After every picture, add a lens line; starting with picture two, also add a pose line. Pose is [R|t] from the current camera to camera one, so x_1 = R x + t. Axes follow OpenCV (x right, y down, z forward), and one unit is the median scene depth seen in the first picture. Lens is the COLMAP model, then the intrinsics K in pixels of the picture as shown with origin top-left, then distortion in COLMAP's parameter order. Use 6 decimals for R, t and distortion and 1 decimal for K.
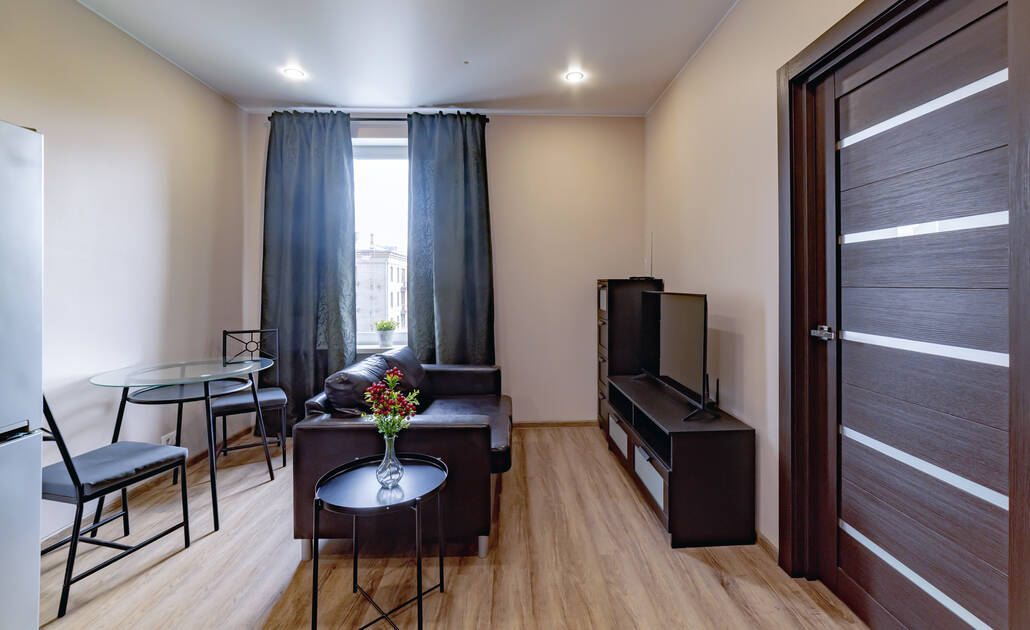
lens RADIAL K [[448.6, 0, 518.9], [0, 448.6, 282.9], [0, 0, 1]] dist [-0.001322, -0.000399]
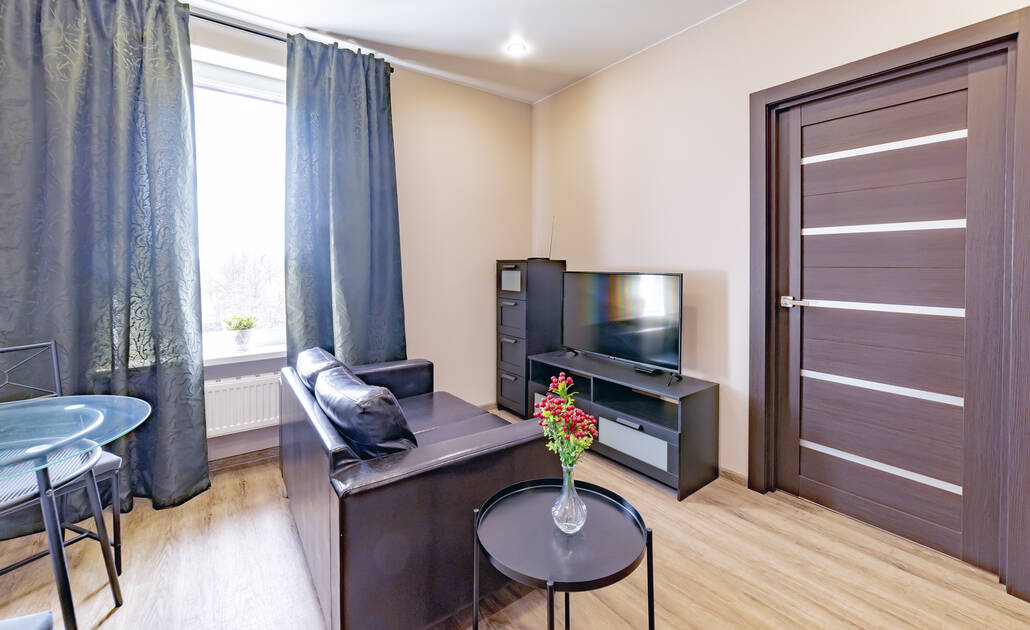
lens RADIAL K [[433.8, 0, 514.6], [0, 433.8, 265.7], [0, 0, 1]] dist [0.001603, 0.000361]
pose [[0.823503, 0.000686, 0.567312, -0.384499], [-0.002911, 0.999991, 0.003017, 0.002372], [-0.567305, -0.004136, 0.823497, 0.218481]]
